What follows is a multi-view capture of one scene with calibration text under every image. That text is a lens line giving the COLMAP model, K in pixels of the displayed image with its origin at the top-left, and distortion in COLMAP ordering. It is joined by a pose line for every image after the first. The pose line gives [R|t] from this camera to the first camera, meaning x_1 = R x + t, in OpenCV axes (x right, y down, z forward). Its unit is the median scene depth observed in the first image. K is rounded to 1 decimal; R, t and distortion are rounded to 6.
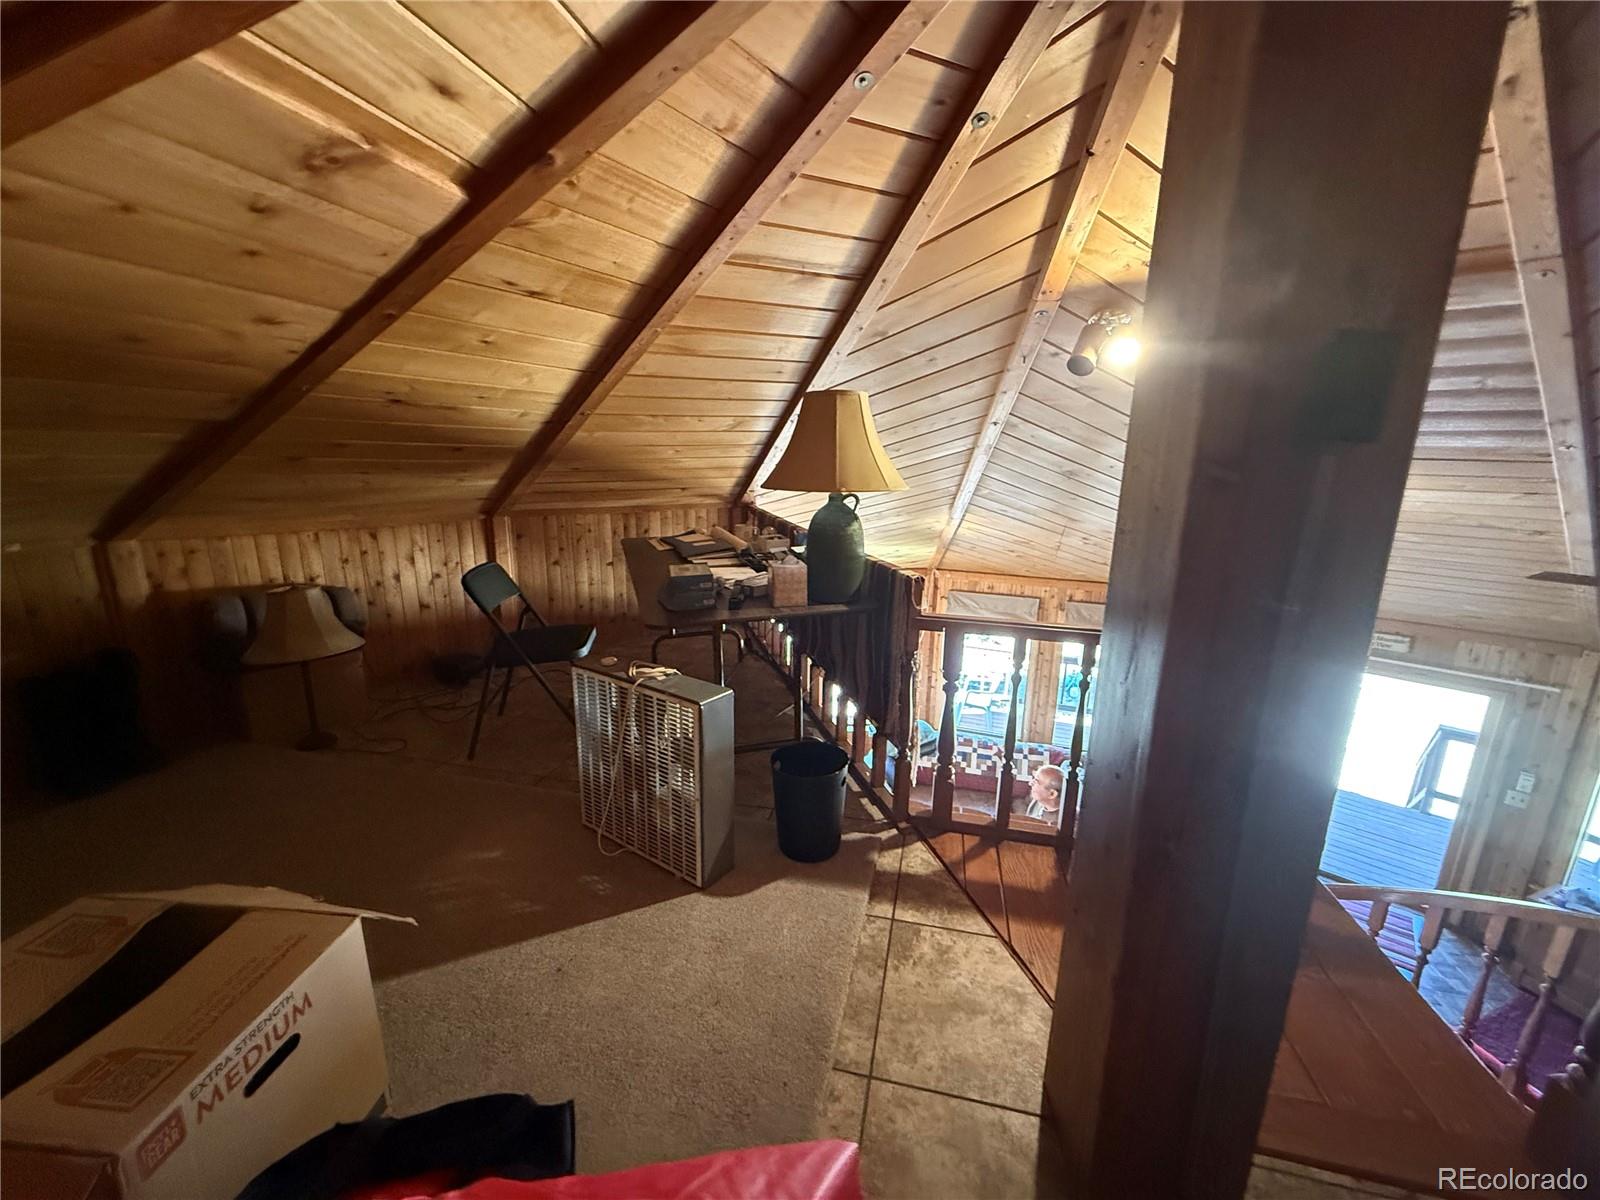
lens RADIAL K [[636.1, 0, 797.0], [0, 636.1, 598.5], [0, 0, 1]] dist [-0.003499, 0.000757]
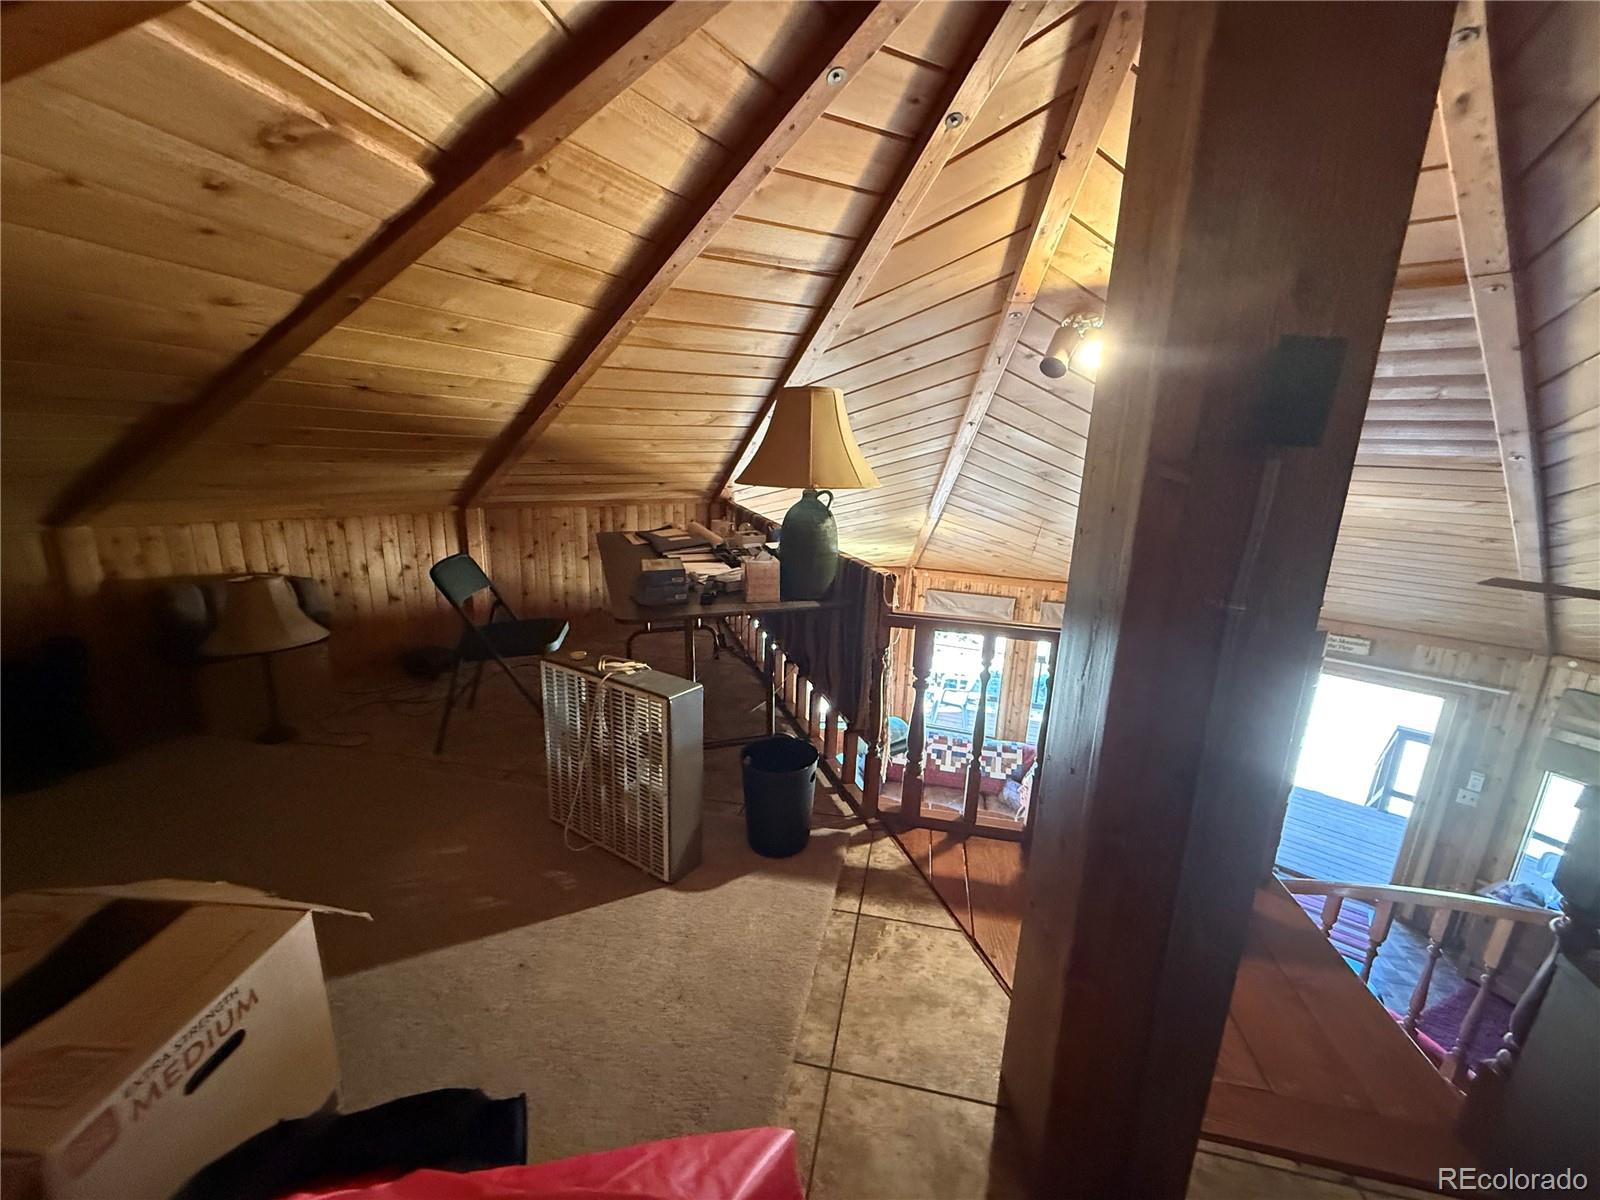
lens RADIAL K [[636.1, 0, 797.2], [0, 636.1, 599.4], [0, 0, 1]] dist [-0.003499, 0.000757]
pose [[0.999478, 0.012160, 0.029937, 0.015792], [-0.012334, 0.999908, 0.005614, 0.001914], [-0.029866, -0.005981, 0.999536, -0.001148]]
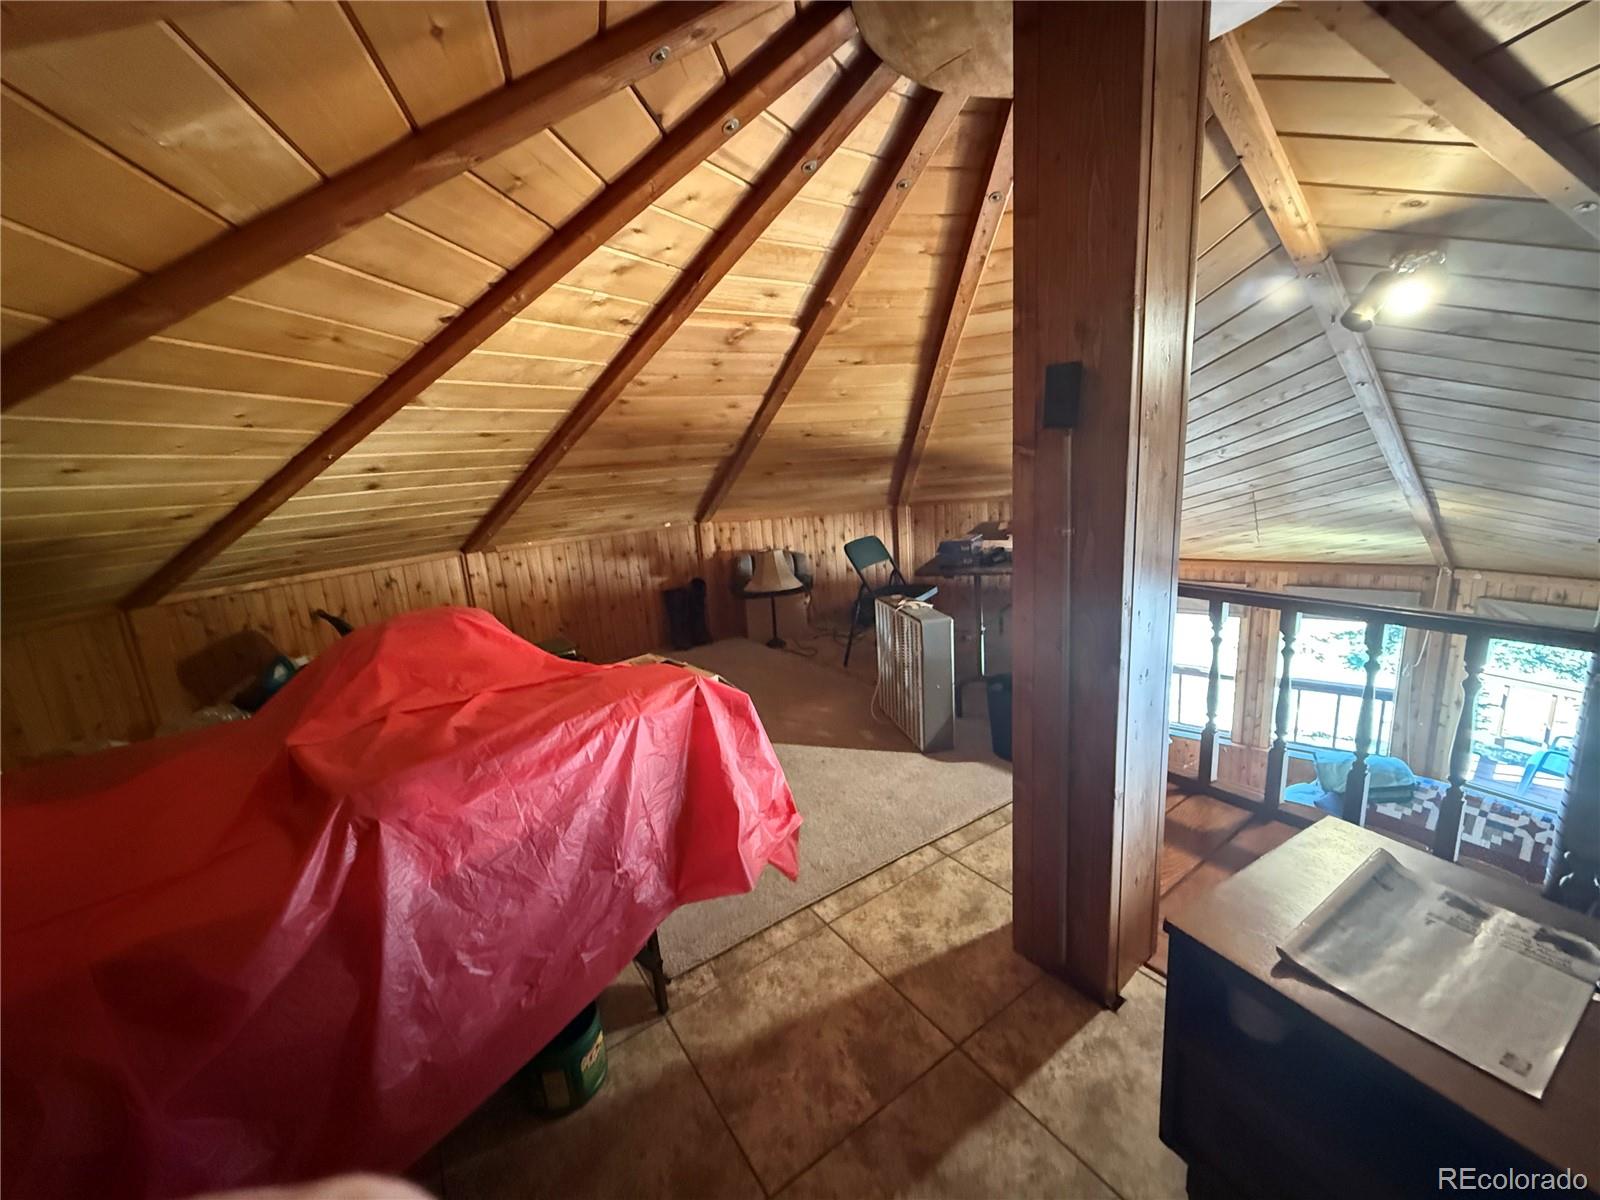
lens RADIAL K [[636.1, 0, 791.2], [0, 636.1, 597.5], [0, 0, 1]] dist [-0.003499, 0.000757]
pose [[0.727206, 0.071626, -0.682672, 0.607036], [-0.069970, 0.997095, 0.030081, 0.081150], [0.682843, 0.025891, 0.730106, -0.284943]]
